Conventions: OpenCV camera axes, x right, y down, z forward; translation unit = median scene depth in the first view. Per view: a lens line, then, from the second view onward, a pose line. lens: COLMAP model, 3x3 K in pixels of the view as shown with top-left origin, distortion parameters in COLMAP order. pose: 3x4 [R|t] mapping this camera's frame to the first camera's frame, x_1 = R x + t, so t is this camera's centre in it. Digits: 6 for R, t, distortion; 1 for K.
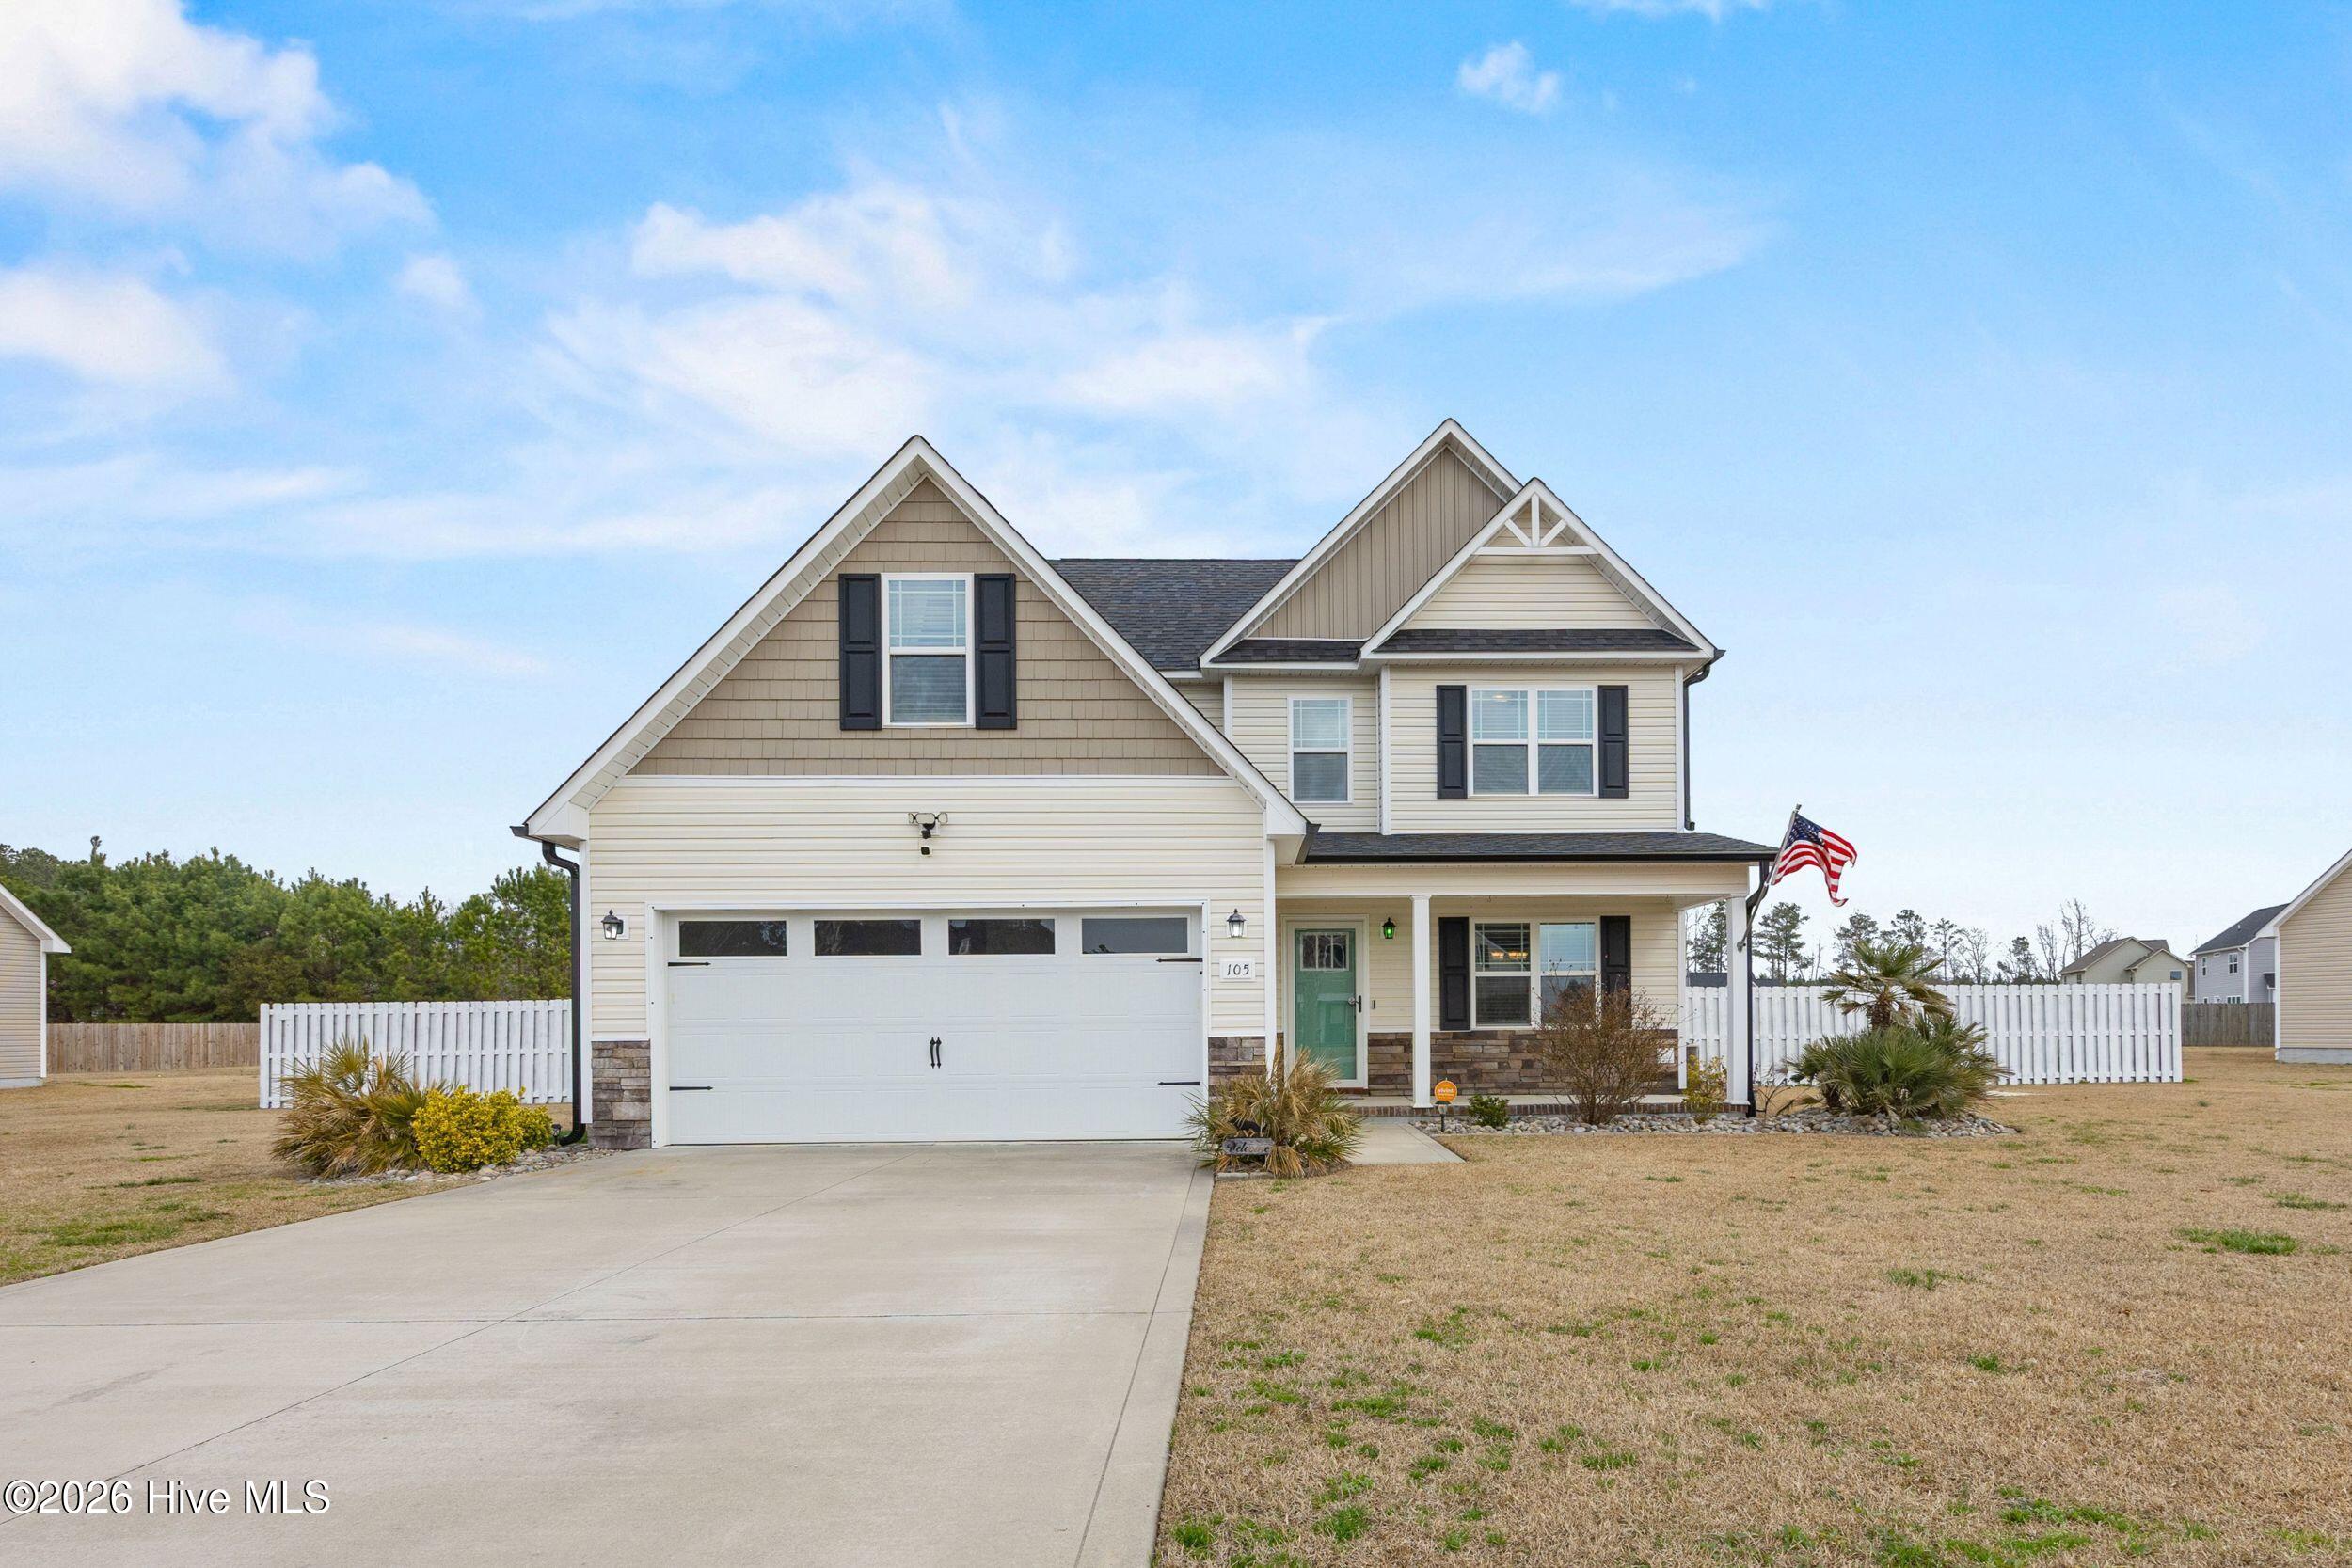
lens RADIAL K [[888.1, 0, 1171.5], [0, 888.1, 774.8], [0, 0, 1]] dist [-0.004020, -0.000028]
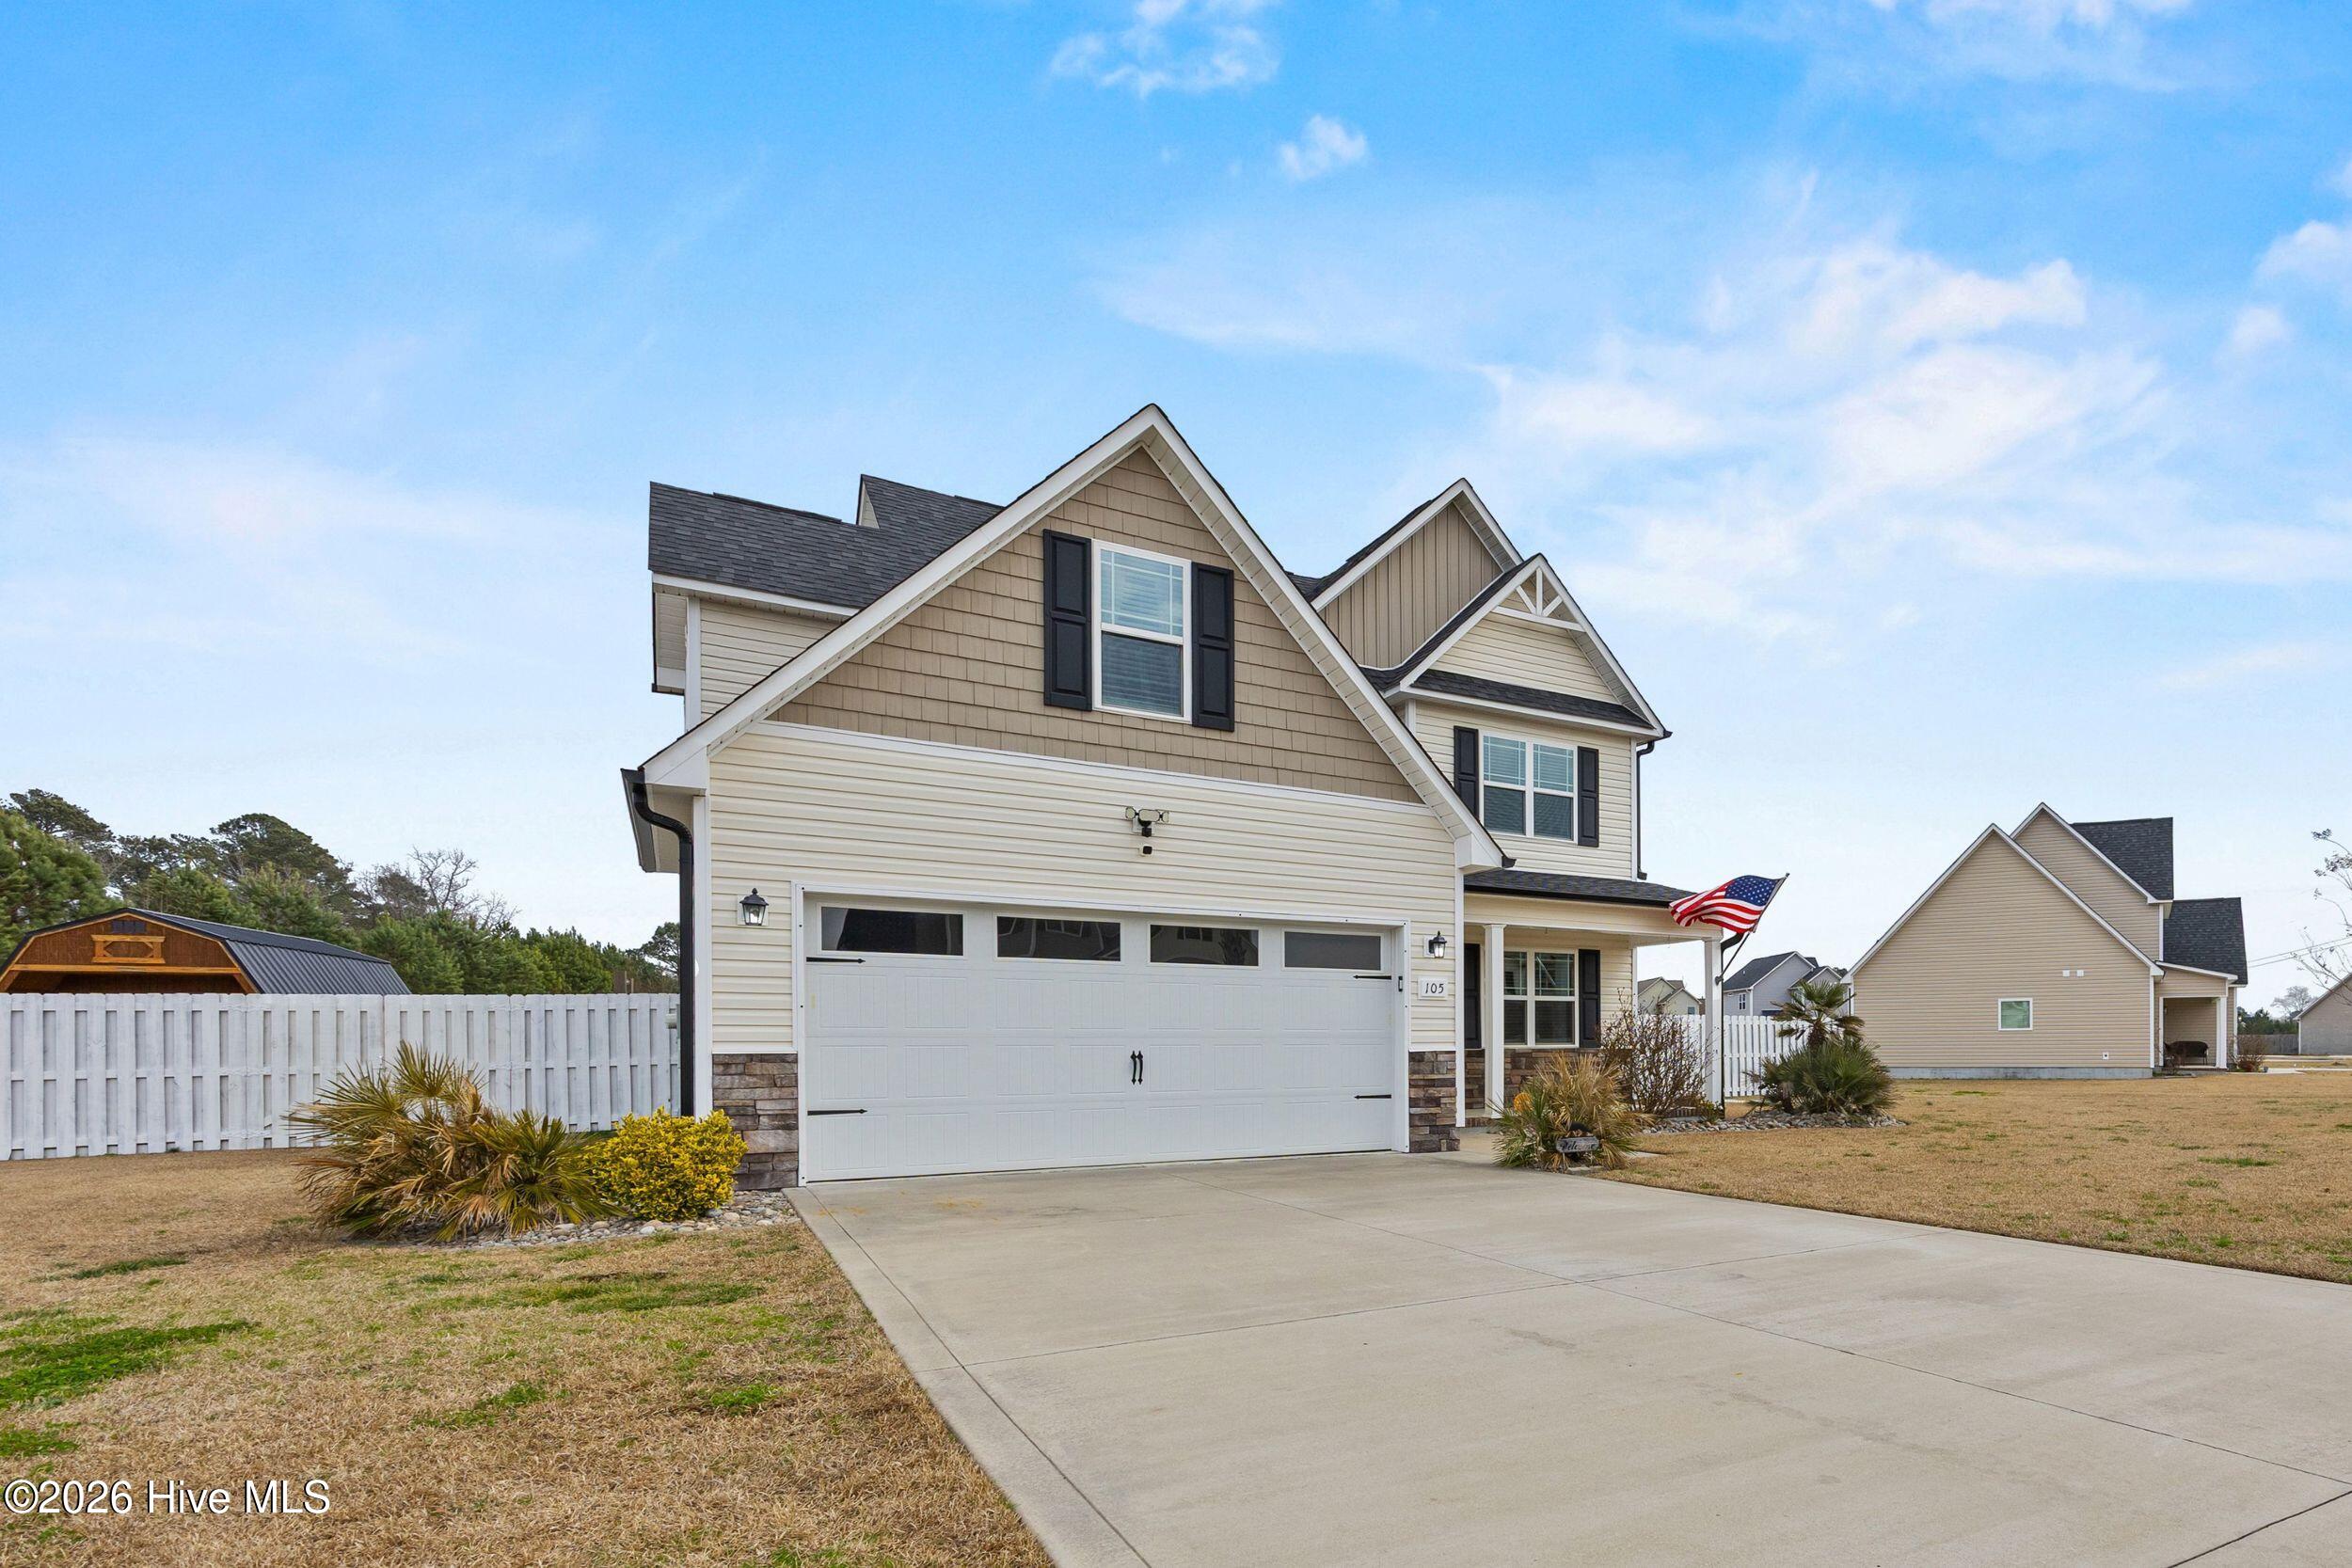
lens RADIAL K [[1041.3, 0, 1175.8], [0, 1041.3, 717.8], [0, 0, 1]] dist [-0.005812, -0.000229]
pose [[0.901920, 0.137008, 0.409596, -0.686721], [-0.123775, 0.990567, -0.058791, 0.007821], [-0.413787, 0.002327, 0.910371, -0.012591]]
